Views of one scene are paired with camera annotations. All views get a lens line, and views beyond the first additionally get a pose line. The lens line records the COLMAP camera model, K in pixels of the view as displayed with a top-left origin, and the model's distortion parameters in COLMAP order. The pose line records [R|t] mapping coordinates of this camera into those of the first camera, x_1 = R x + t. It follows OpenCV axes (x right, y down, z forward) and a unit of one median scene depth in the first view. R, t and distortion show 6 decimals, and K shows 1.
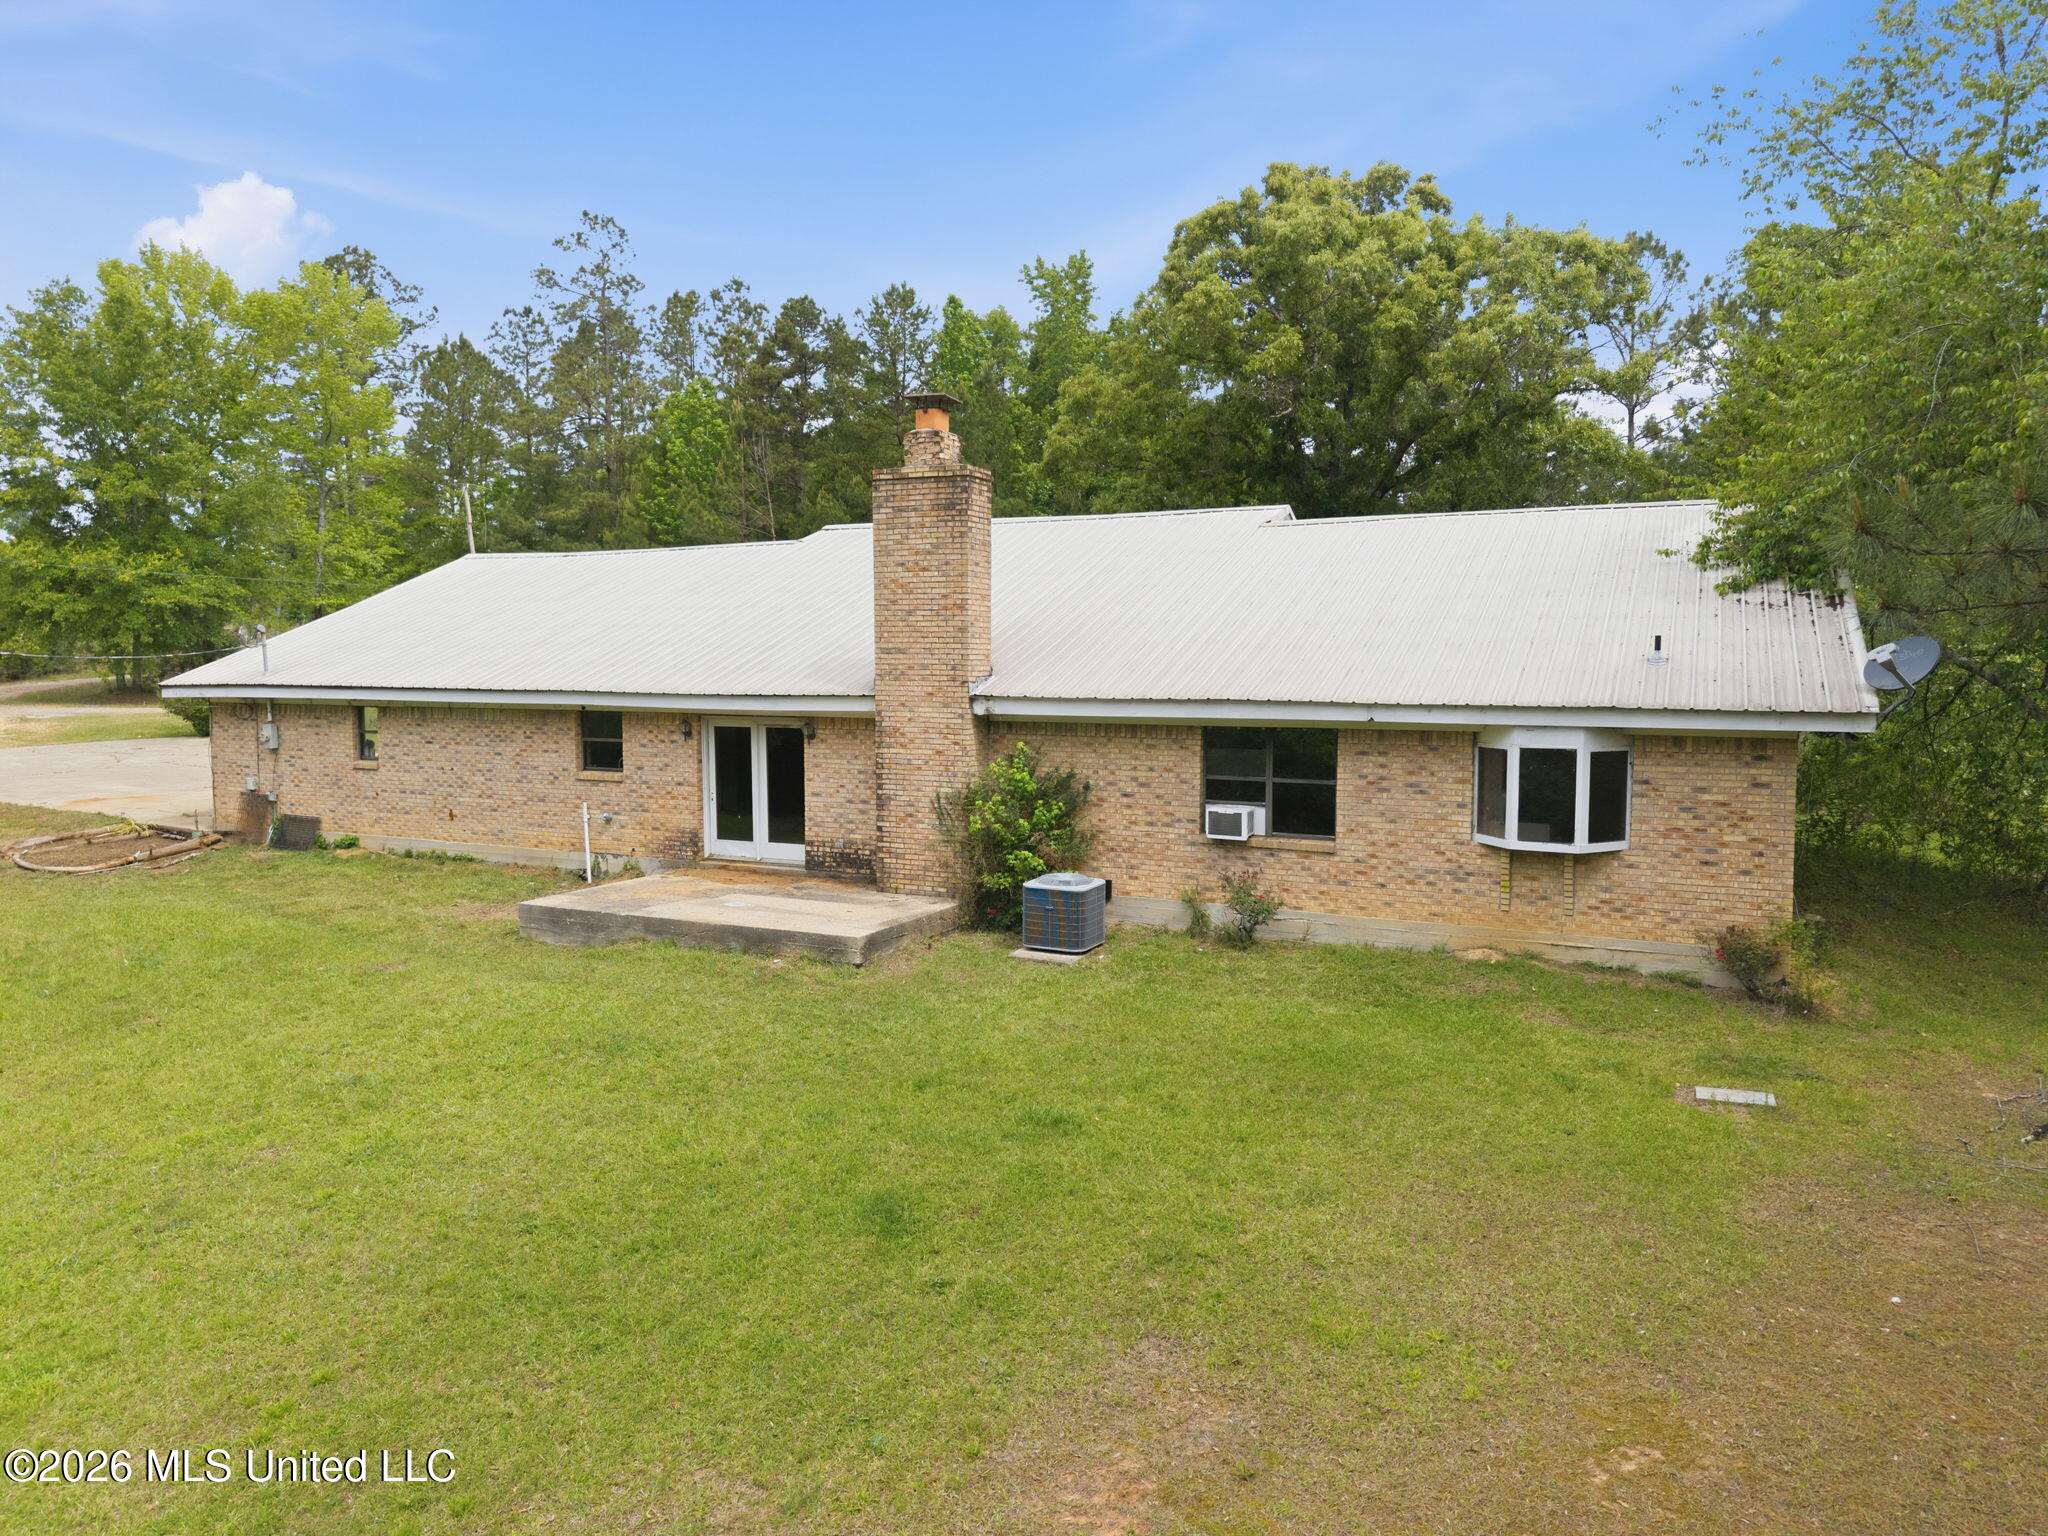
lens RADIAL K [[1323.8, 0, 1022.4], [0, 1323.8, 726.8], [0, 0, 1]] dist [0.084403, -0.168109]
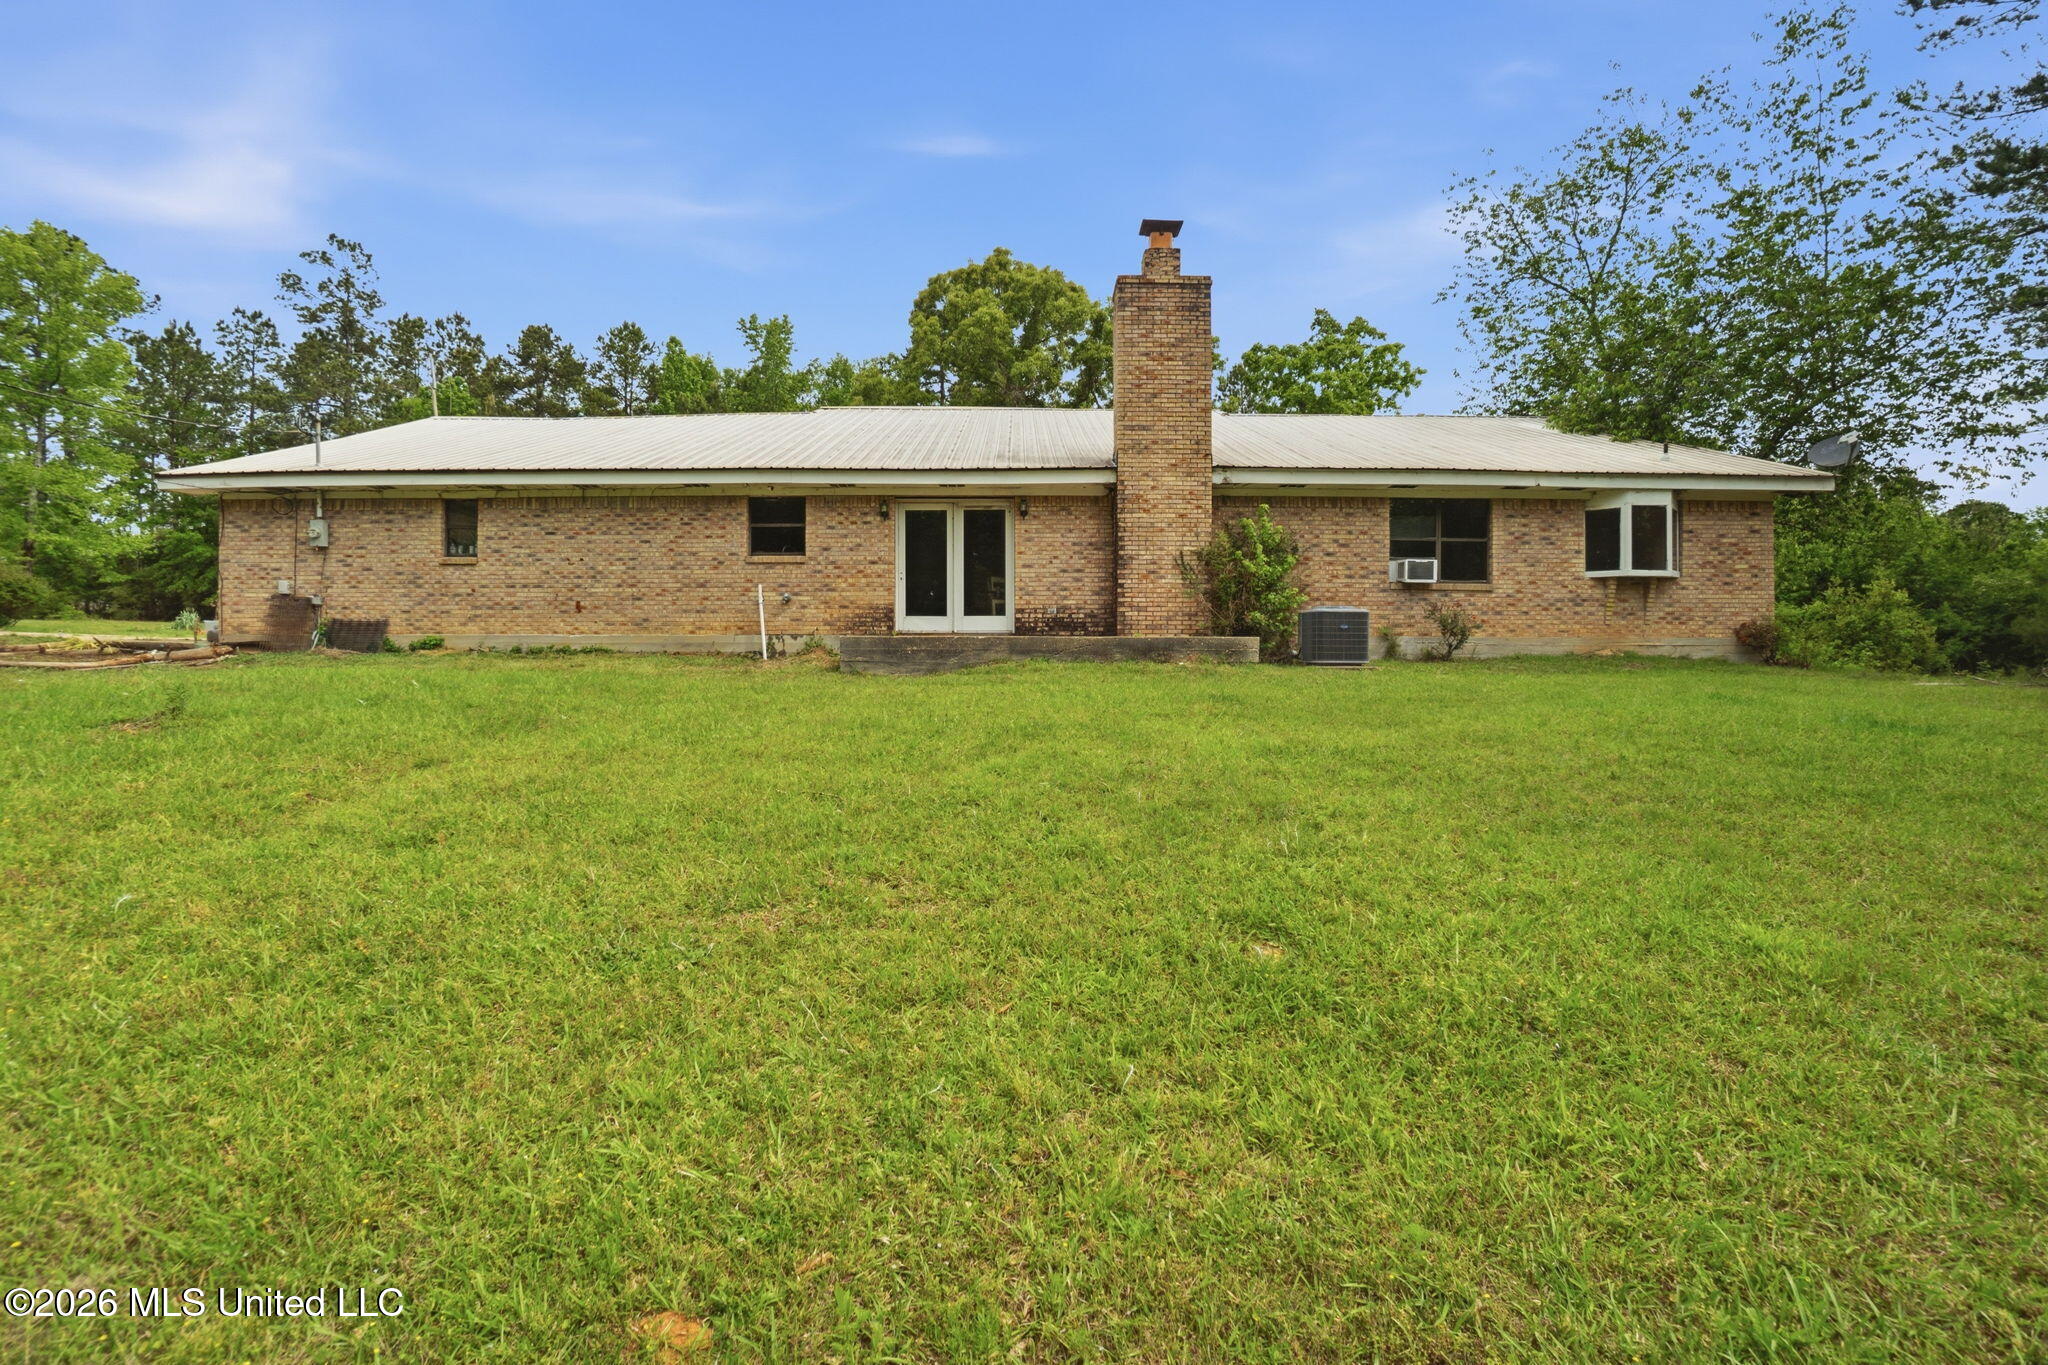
lens RADIAL K [[919.8, 0, 1024.4], [0, 919.8, 638.1], [0, 0, 1]] dist [-0.070229, 0.026231]
pose [[0.906231, 0.011862, 0.422617, -0.471307], [0.018814, 0.997485, -0.068340, 0.159856], [-0.422365, 0.069882, 0.903728, 0.310385]]
